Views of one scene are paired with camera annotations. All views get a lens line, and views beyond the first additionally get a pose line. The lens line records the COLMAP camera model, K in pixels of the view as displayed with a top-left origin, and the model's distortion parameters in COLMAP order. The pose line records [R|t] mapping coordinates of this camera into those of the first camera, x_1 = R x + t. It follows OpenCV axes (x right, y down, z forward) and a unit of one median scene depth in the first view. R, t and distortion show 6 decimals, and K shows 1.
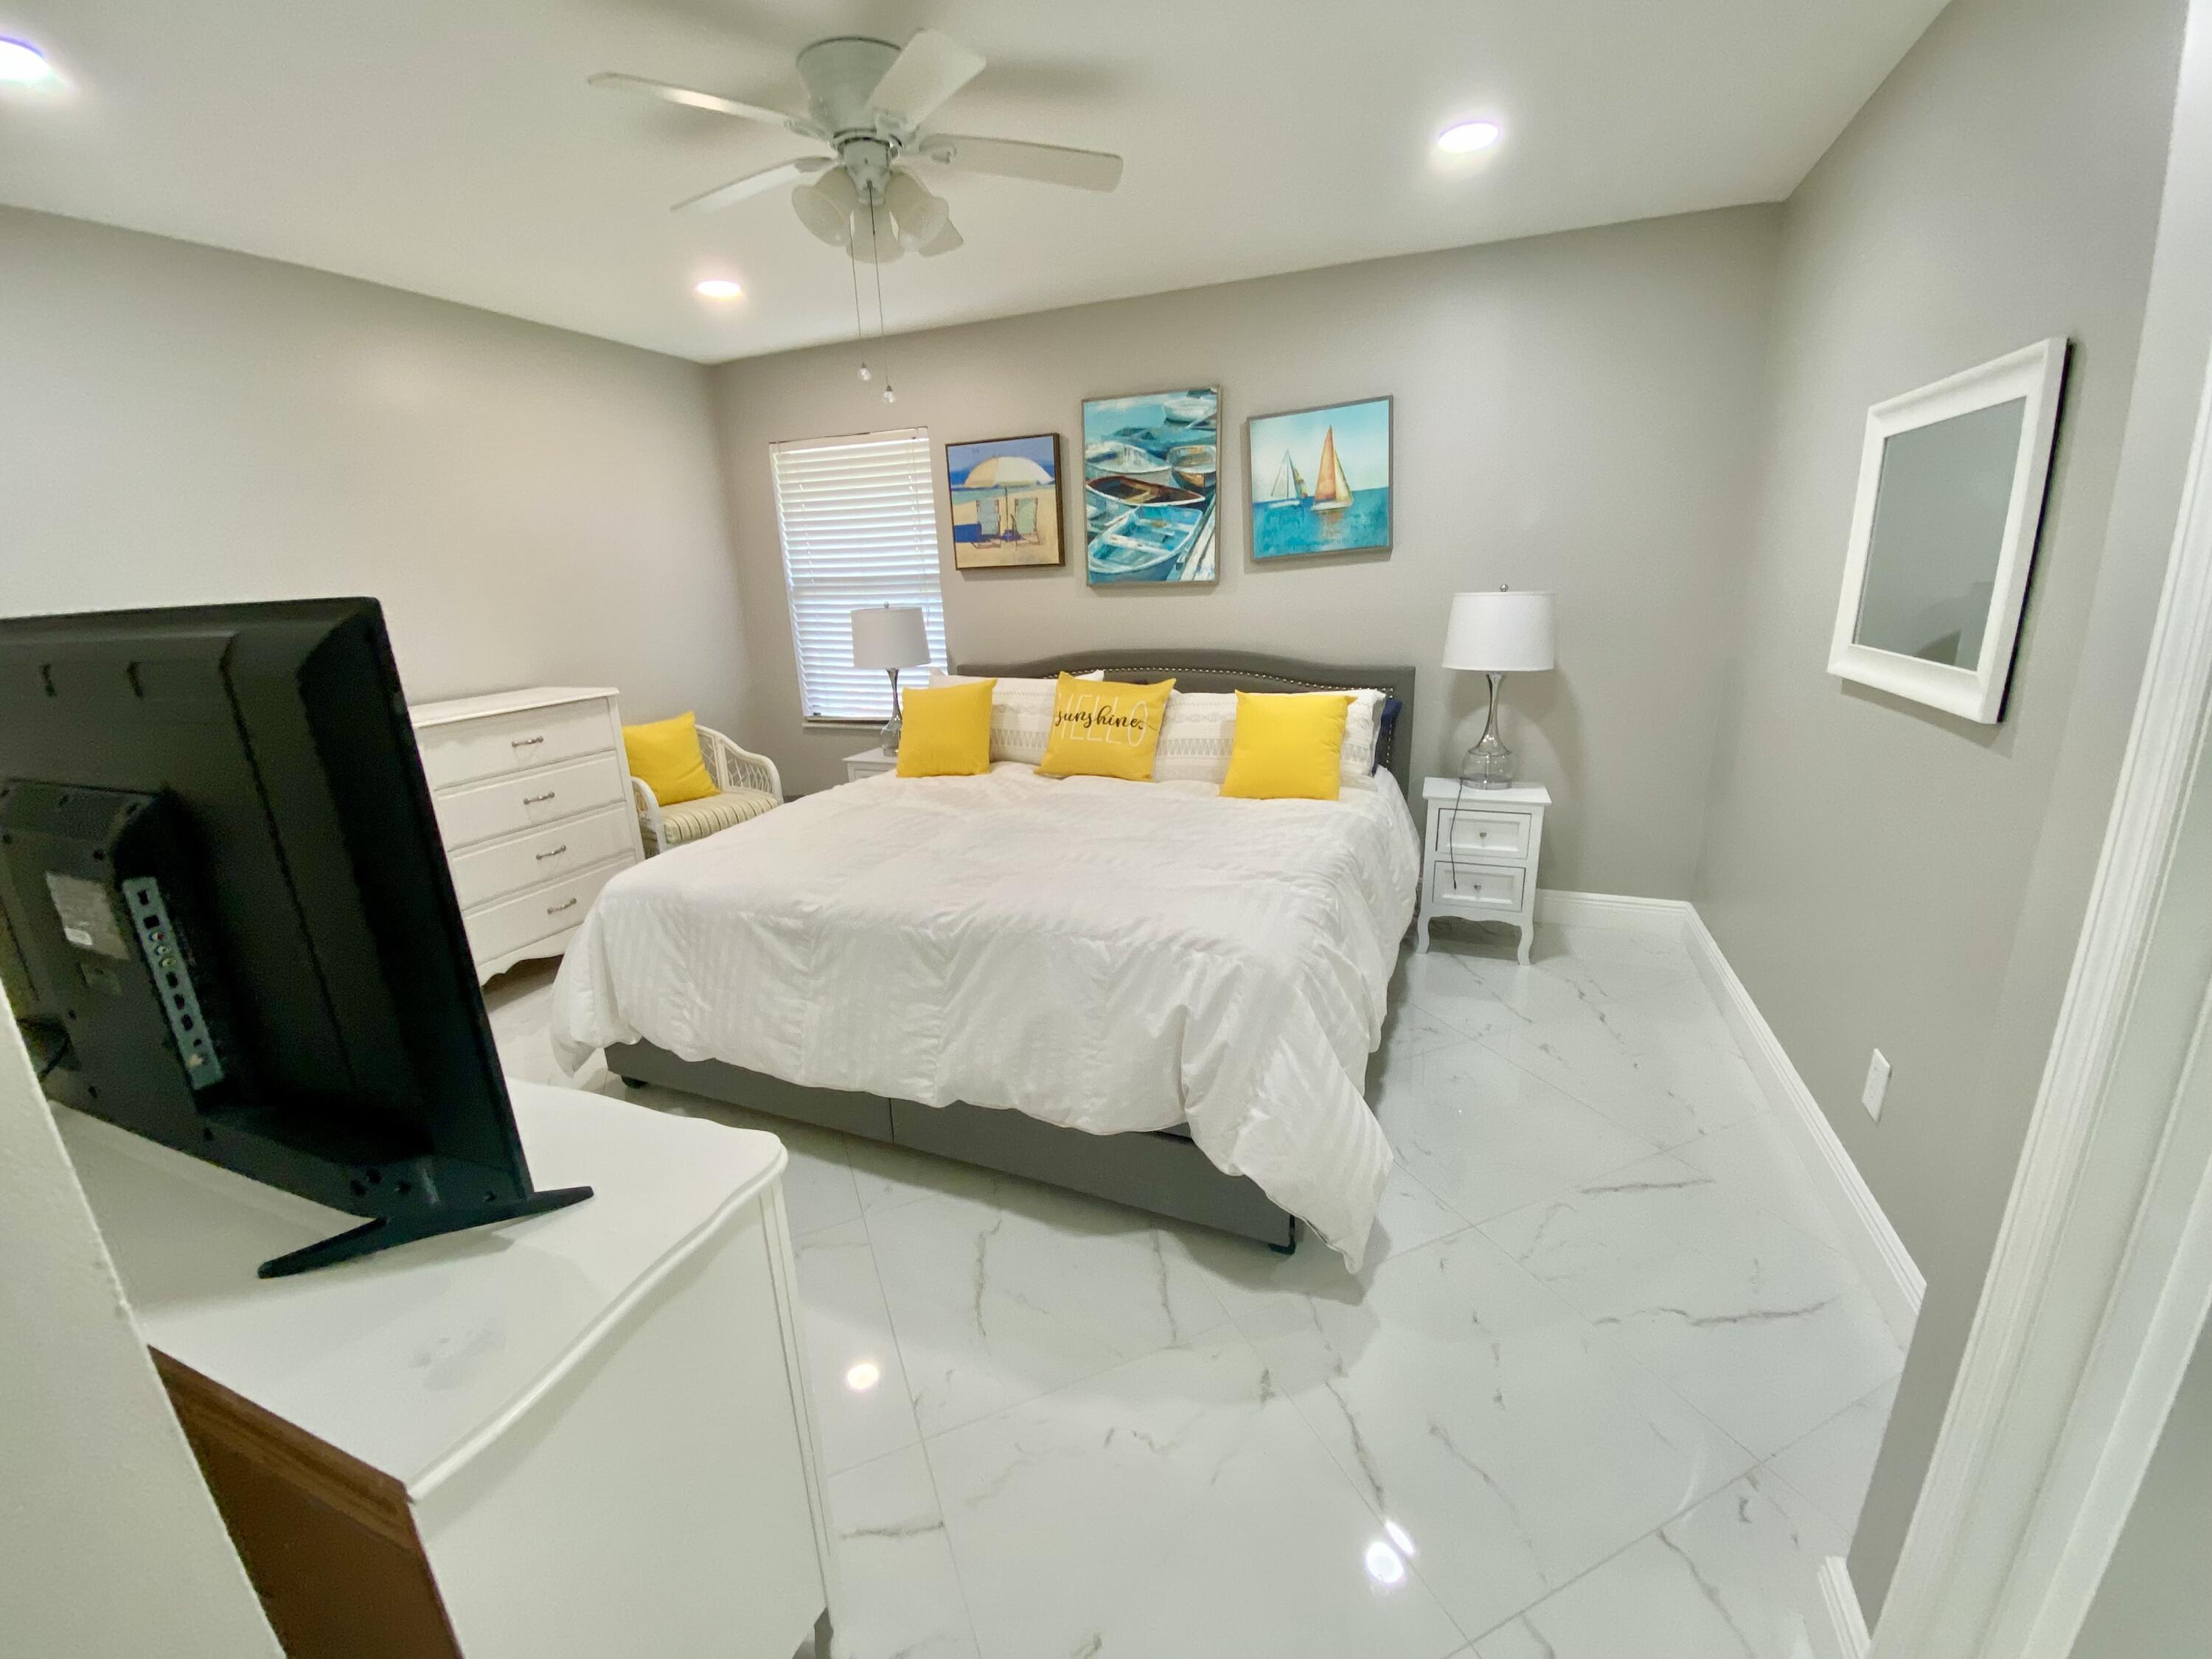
lens RADIAL K [[962.0, 0, 1106.0], [0, 962.0, 829.5], [0, 0, 1]] dist [0.075740, -0.034086]
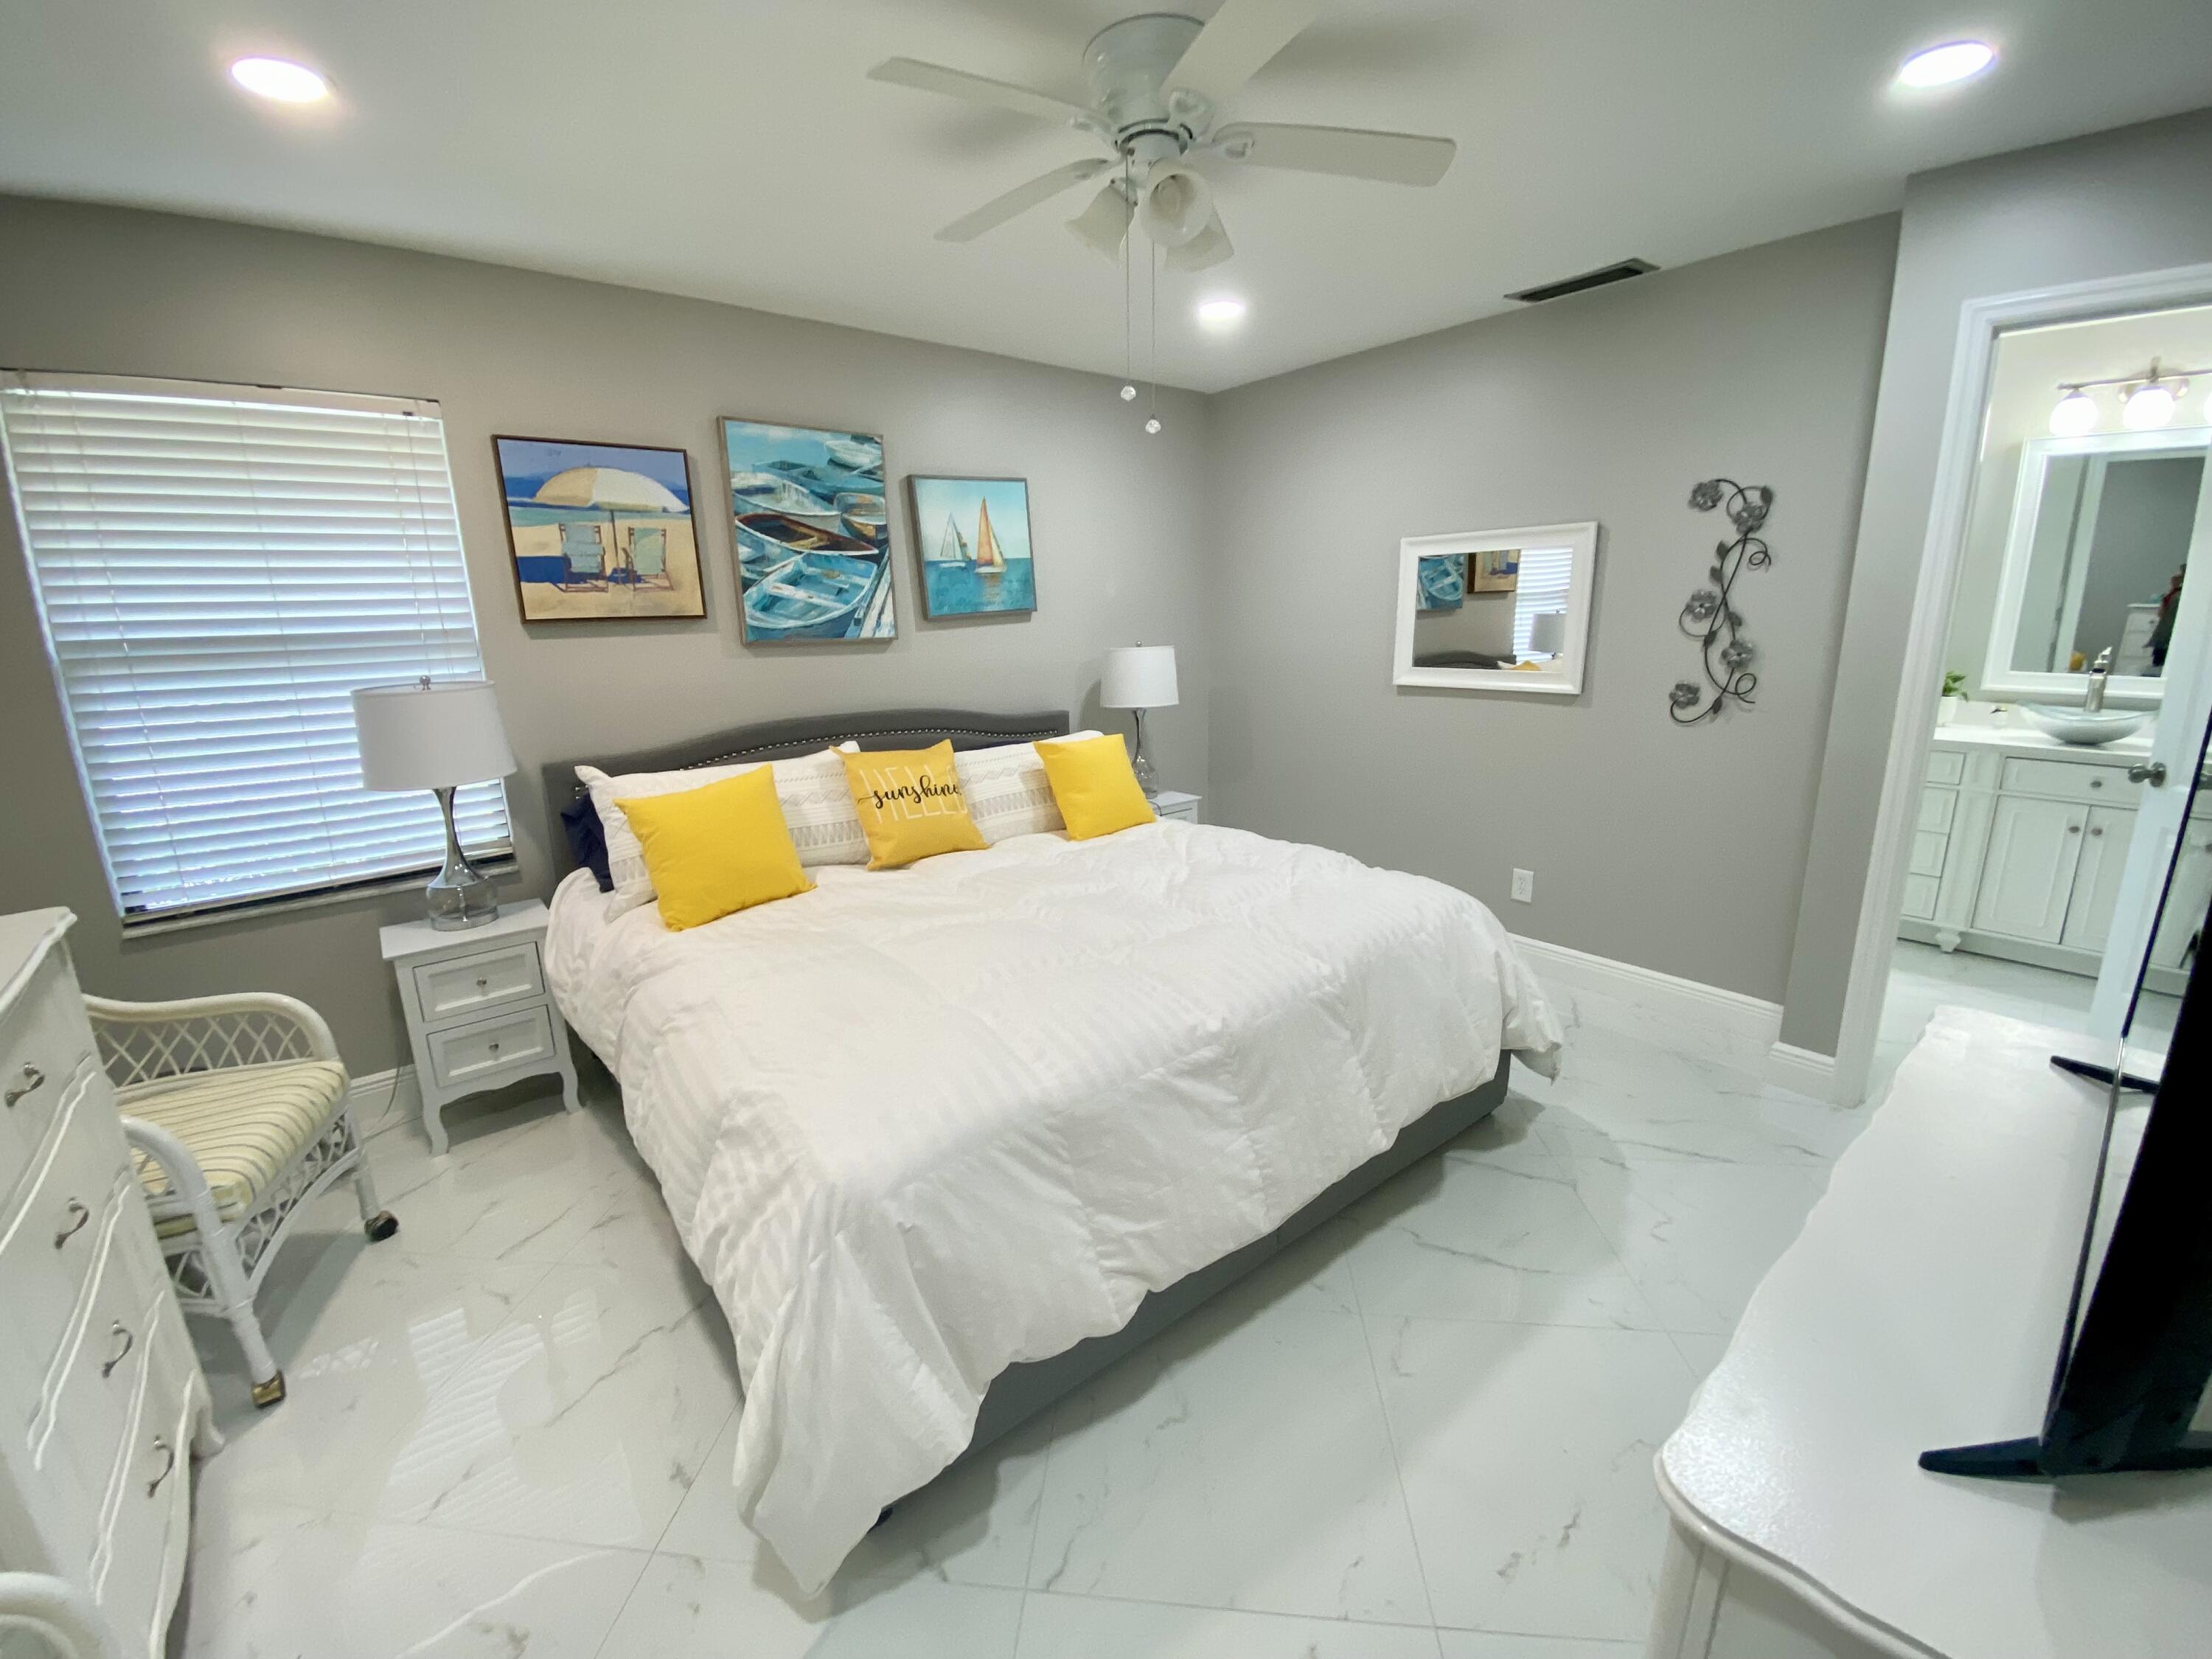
lens RADIAL K [[871.9, 0, 1161.2], [0, 871.9, 835.4], [0, 0, 1]] dist [0.016582, -0.023171]
pose [[0.462297, -0.189973, 0.866136, -0.543959], [0.232581, 0.968561, 0.088299, -0.085569], [-0.855680, 0.160626, 0.491946, 0.389935]]
